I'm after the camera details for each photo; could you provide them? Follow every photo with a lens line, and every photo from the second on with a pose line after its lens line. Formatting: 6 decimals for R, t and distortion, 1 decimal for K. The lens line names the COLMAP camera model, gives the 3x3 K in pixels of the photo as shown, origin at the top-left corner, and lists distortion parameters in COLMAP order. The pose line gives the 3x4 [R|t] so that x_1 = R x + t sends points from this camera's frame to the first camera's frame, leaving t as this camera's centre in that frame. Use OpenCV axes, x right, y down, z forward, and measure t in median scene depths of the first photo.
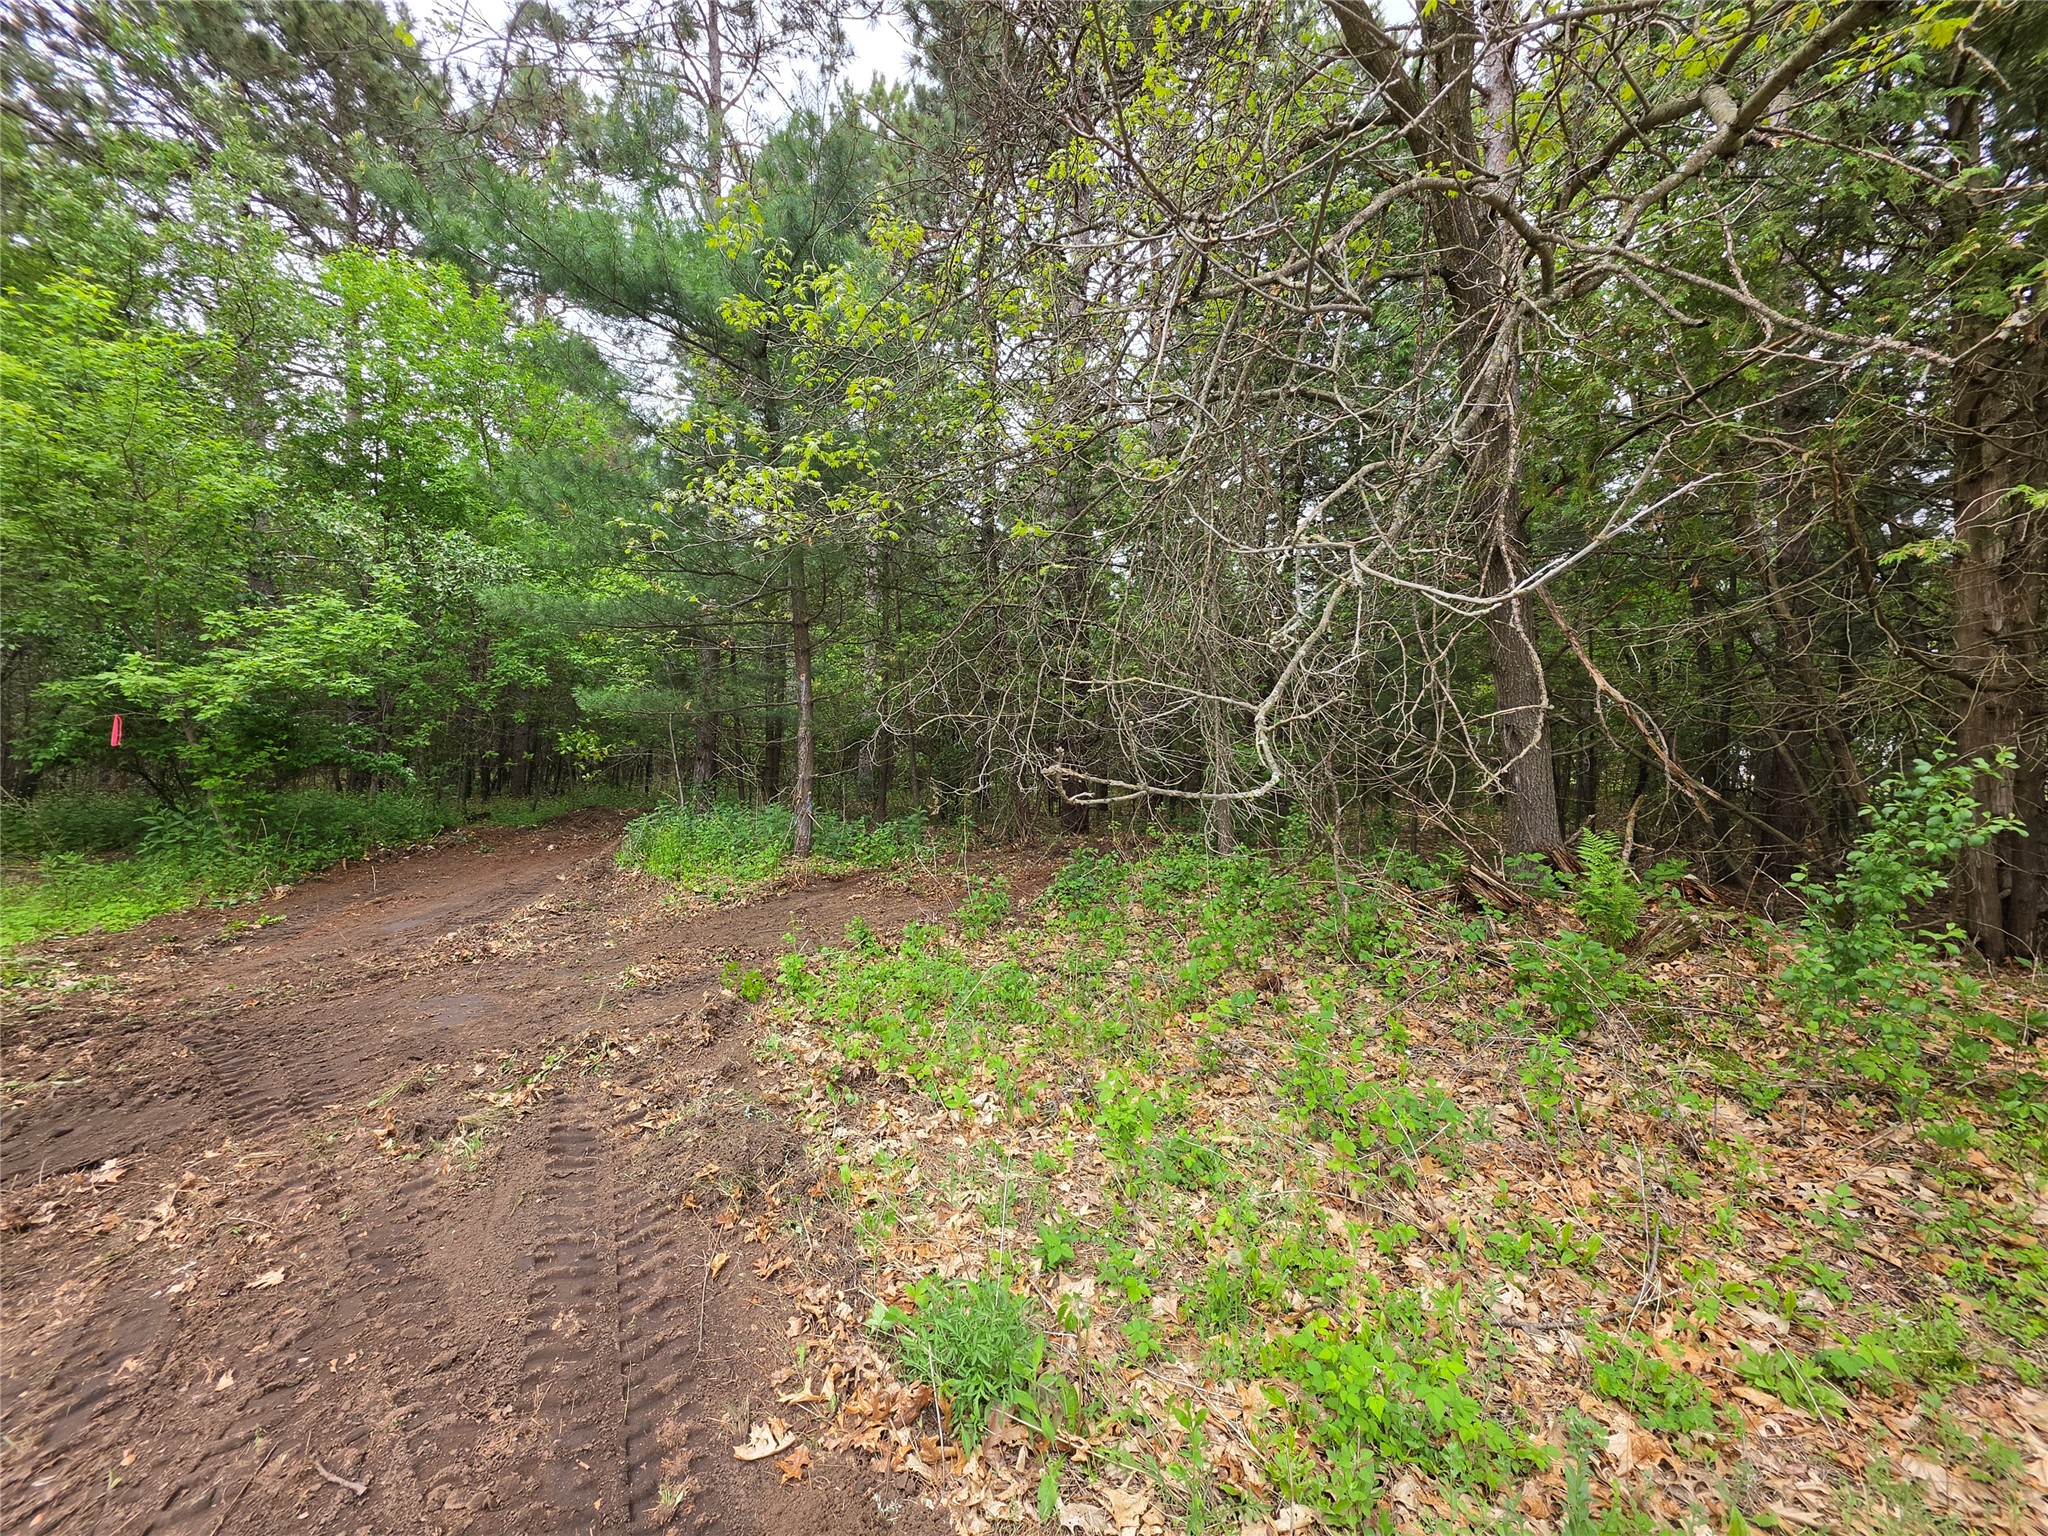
lens RADIAL K [[816.9, 0, 1019.7], [0, 816.9, 766.1], [0, 0, 1]] dist [-0.011082, 0.003495]
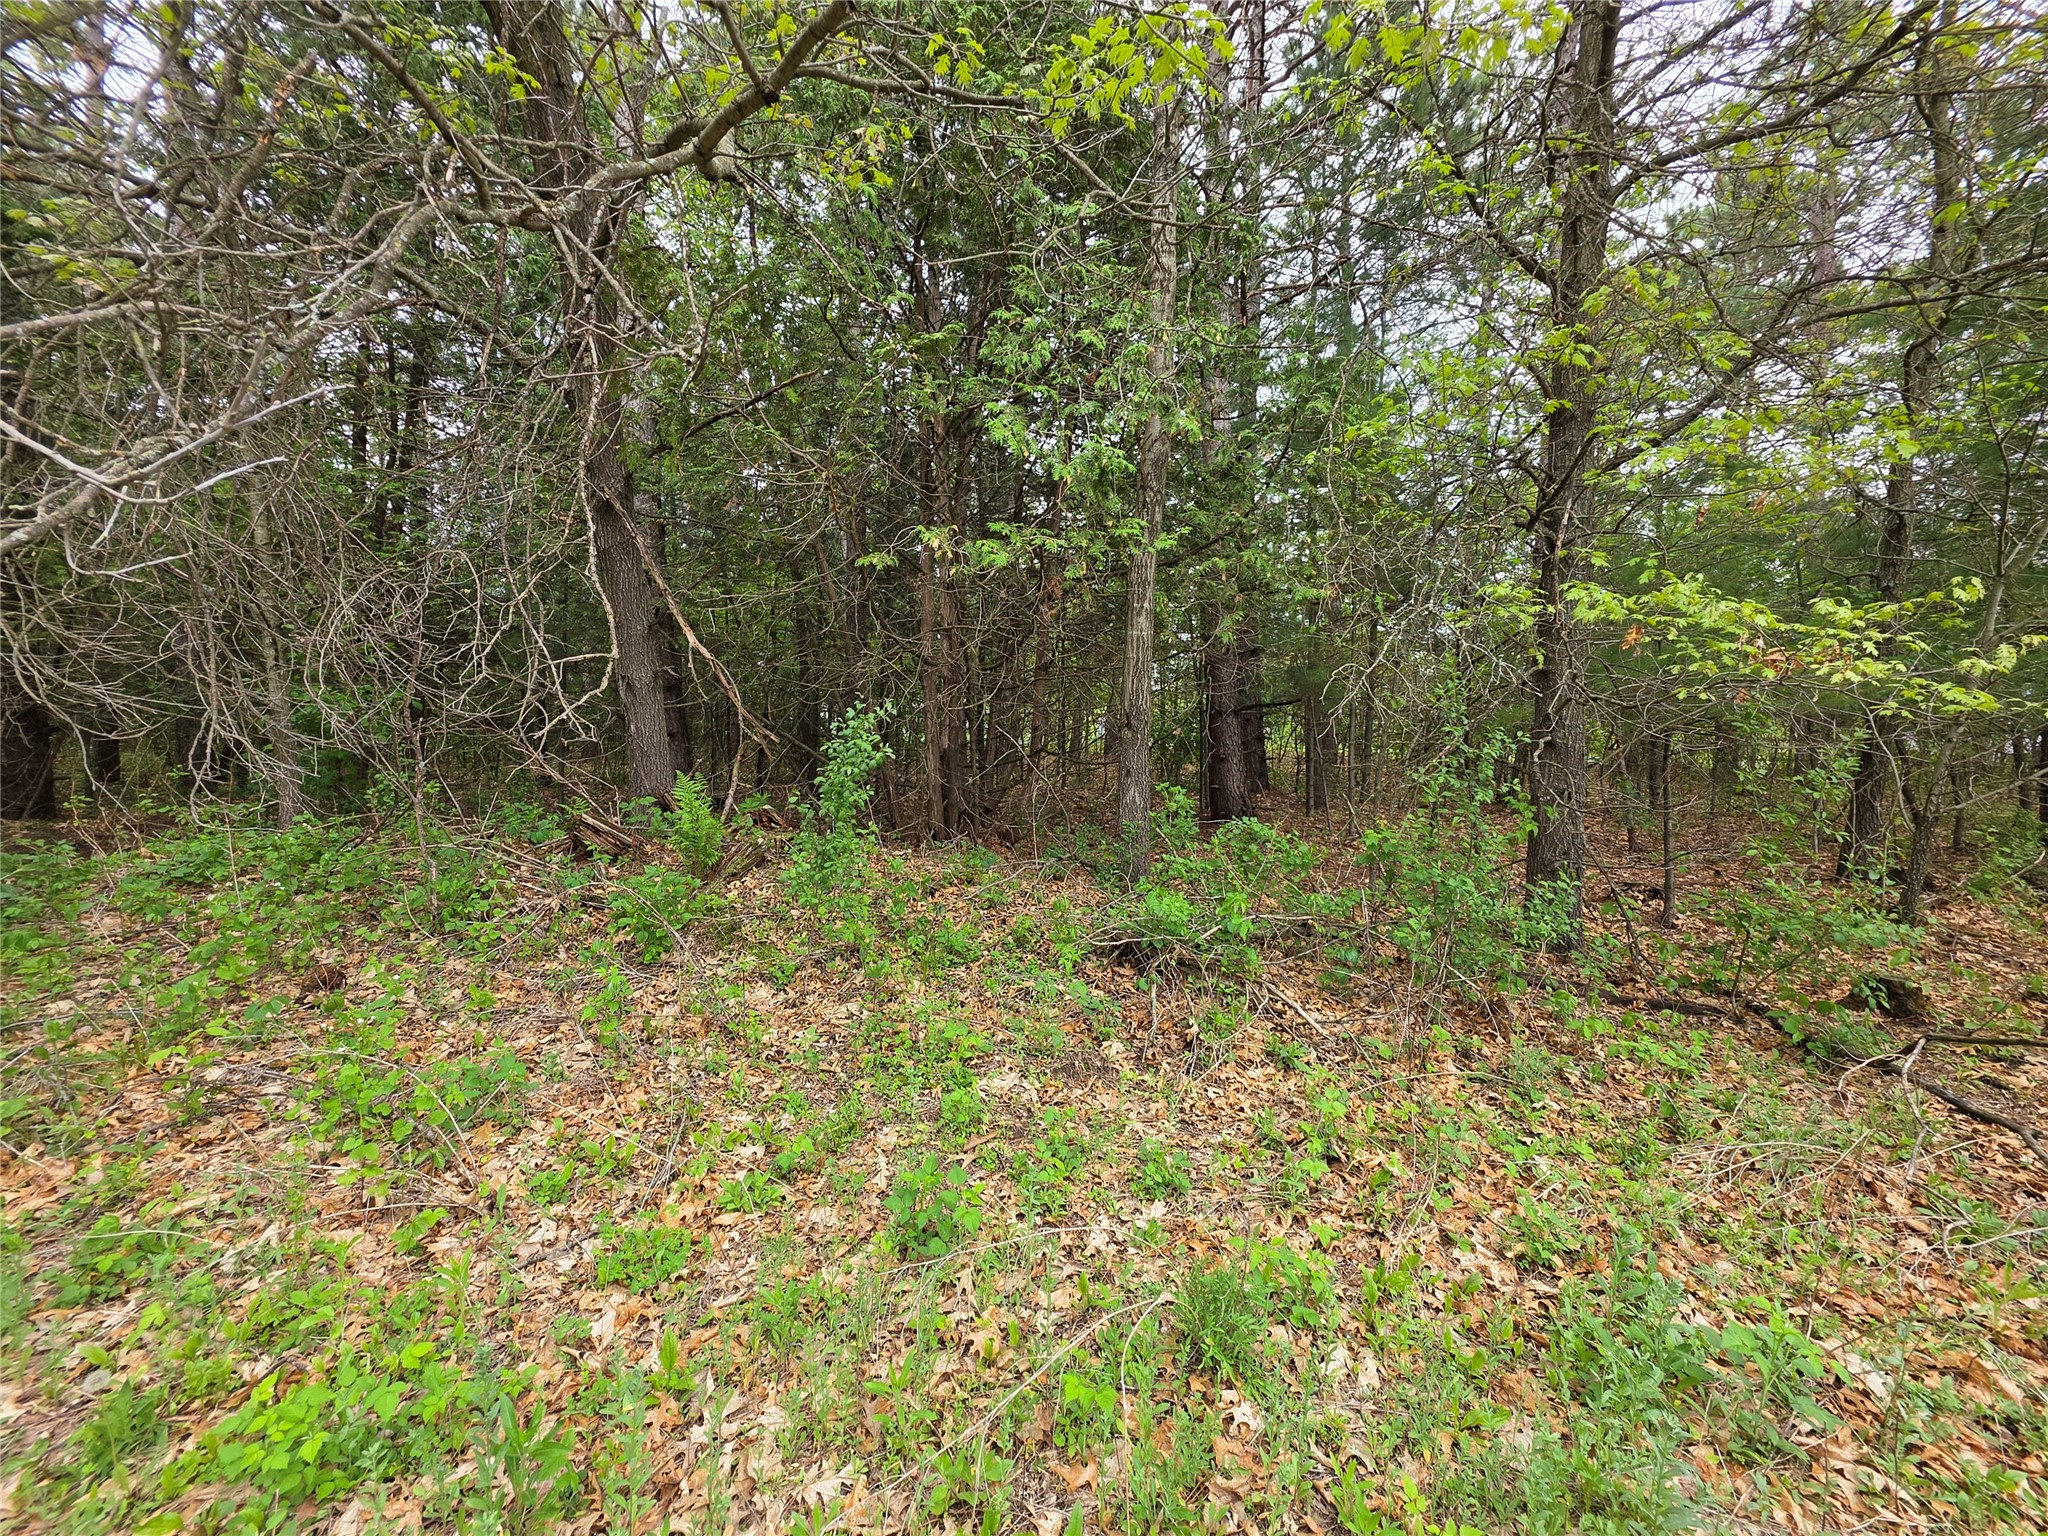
lens RADIAL K [[816.9, 0, 1018.4], [0, 816.9, 767.8], [0, 0, 1]] dist [-0.011082, 0.003495]
pose [[0.598437, -0.046500, 0.799819, 0.114788], [-0.002061, 0.998222, 0.059578, 0.006884], [-0.801167, -0.037302, 0.597277, -0.042826]]
